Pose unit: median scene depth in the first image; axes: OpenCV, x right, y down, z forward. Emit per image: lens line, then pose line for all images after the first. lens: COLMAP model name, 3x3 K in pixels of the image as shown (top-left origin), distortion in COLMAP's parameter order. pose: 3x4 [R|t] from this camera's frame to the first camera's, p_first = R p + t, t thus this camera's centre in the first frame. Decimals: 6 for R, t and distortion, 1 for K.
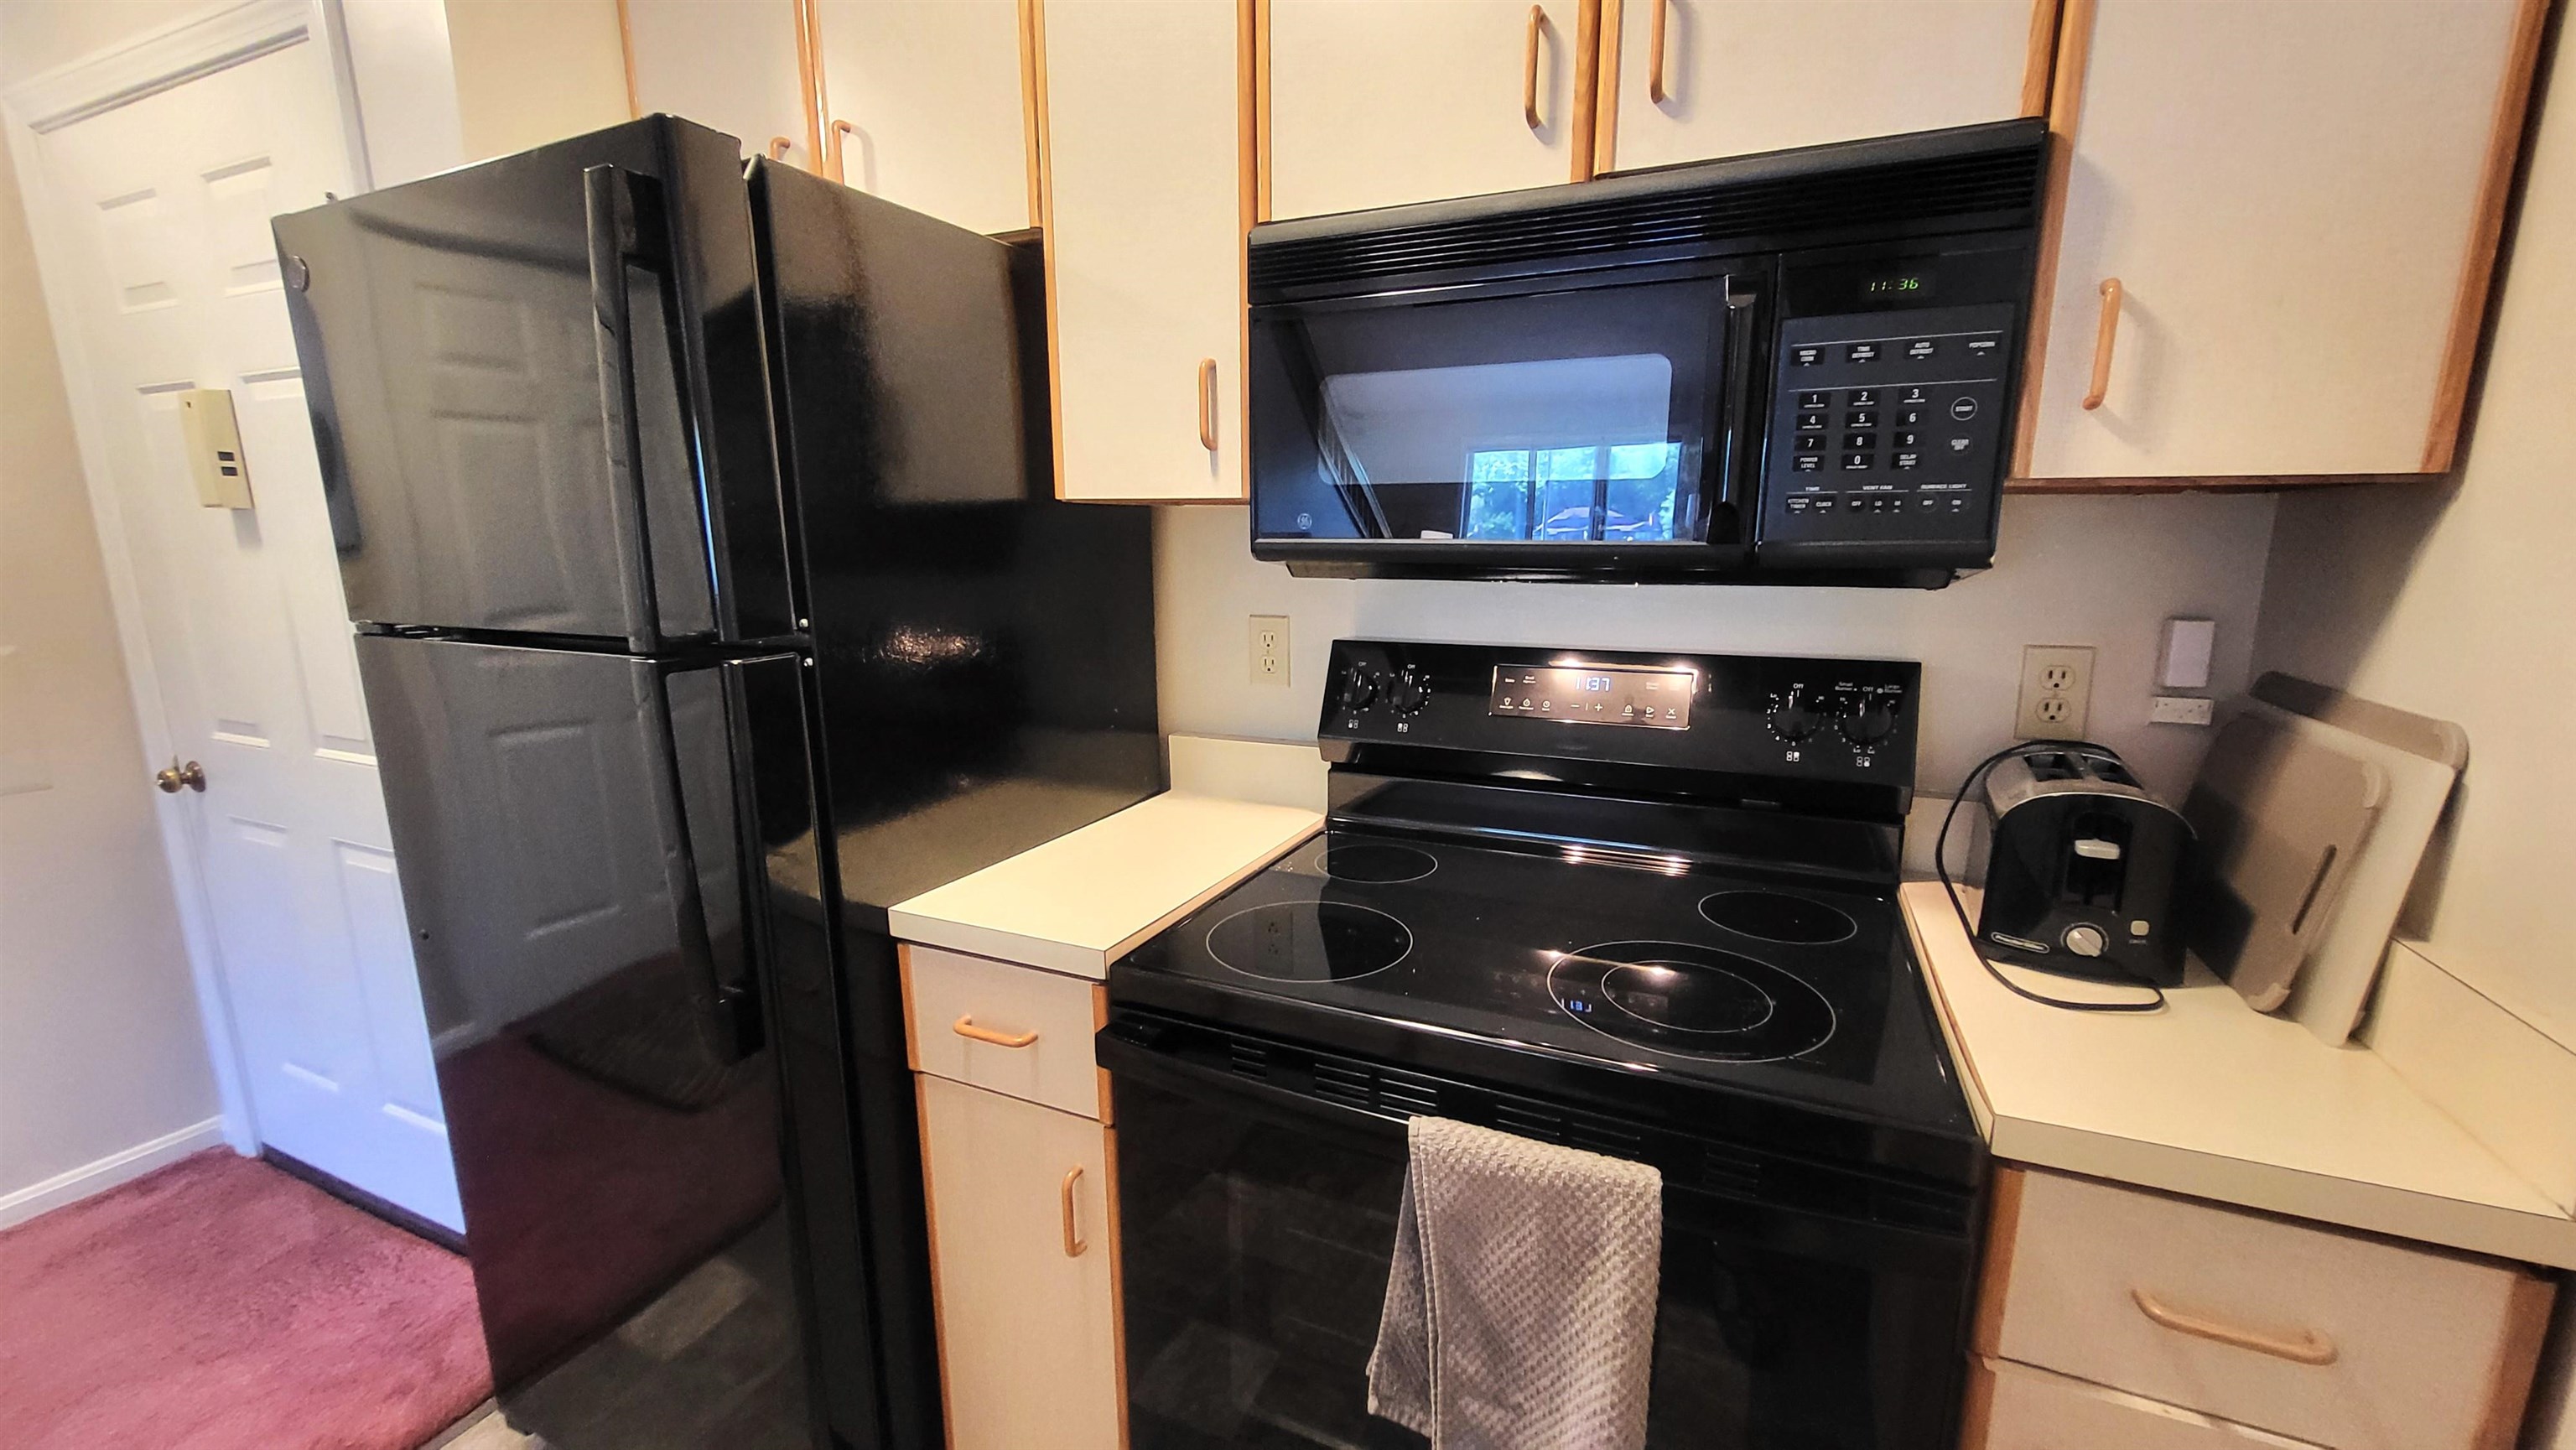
lens RADIAL K [[1021.0, 0, 1302.7], [0, 1021.0, 735.6], [0, 0, 1]] dist [0.001240, 0.000176]
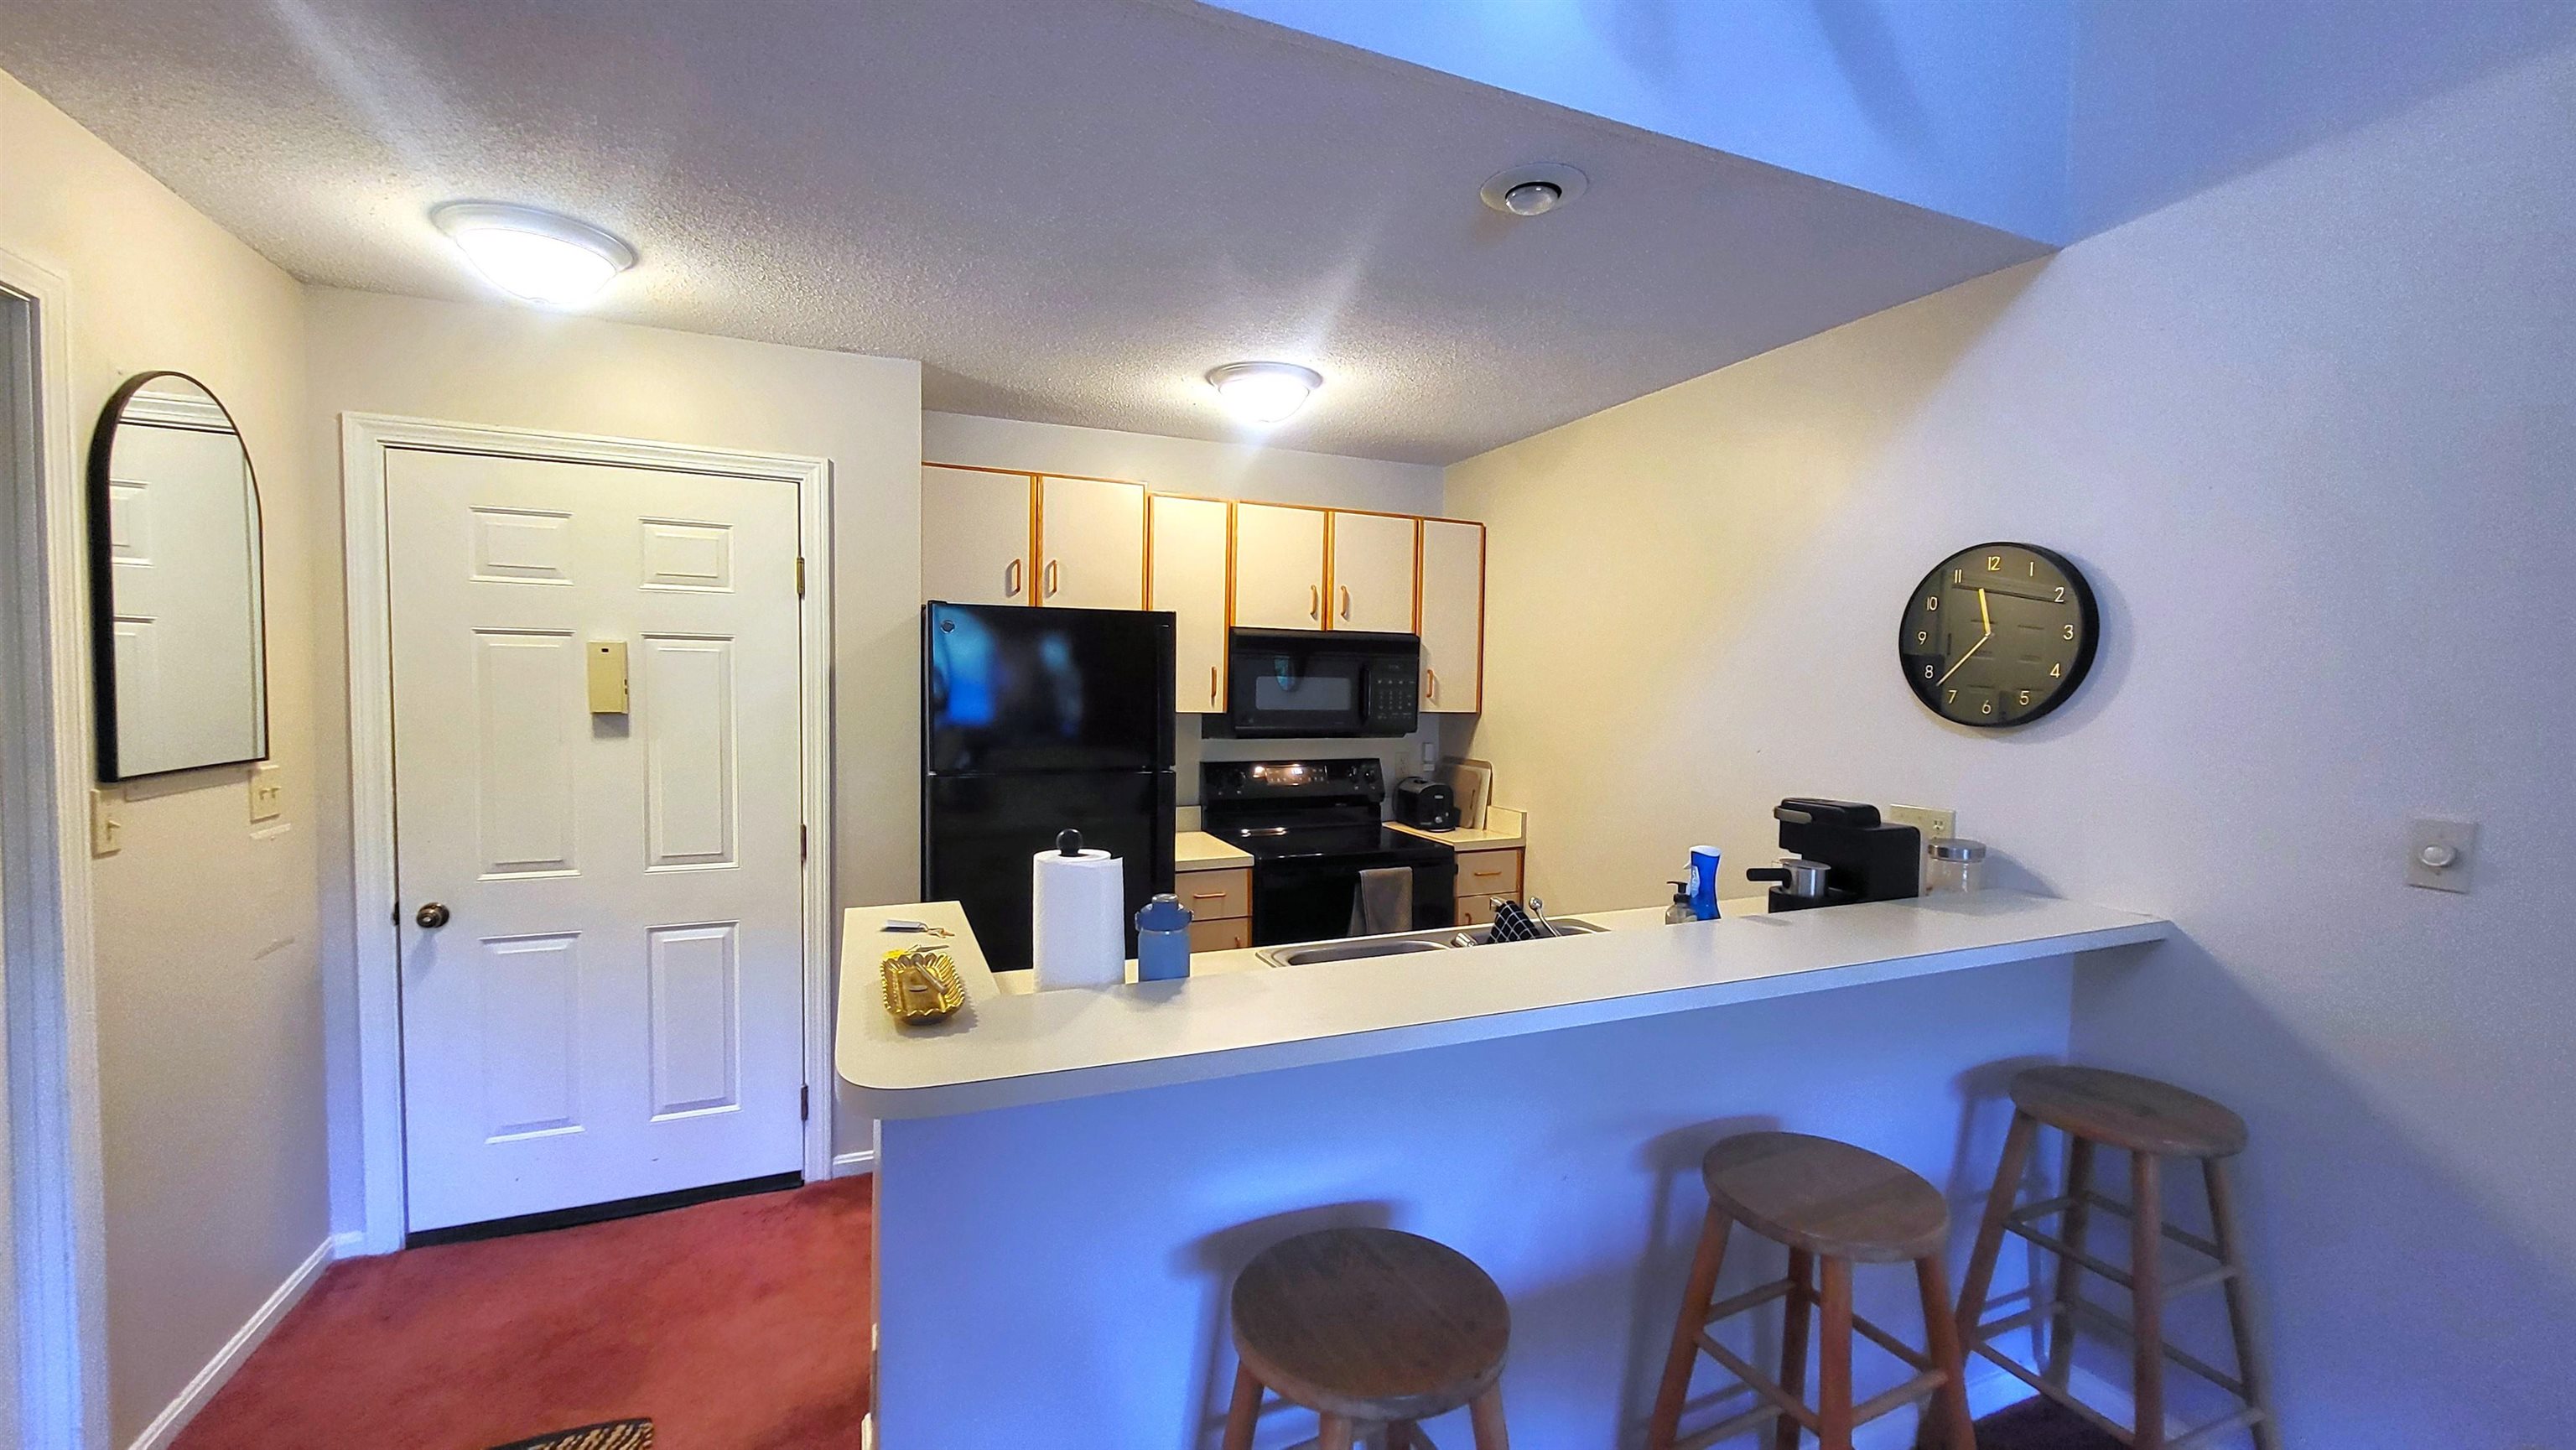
lens RADIAL K [[1021.0, 0, 1302.7], [0, 1021.0, 735.6], [0, 0, 1]] dist [0.001240, 0.000176]
pose [[0.673394, -0.026954, 0.738792, -2.526205], [0.129110, 0.988265, -0.081625, 0.121867], [-0.727922, 0.150351, 0.668972, -1.357498]]
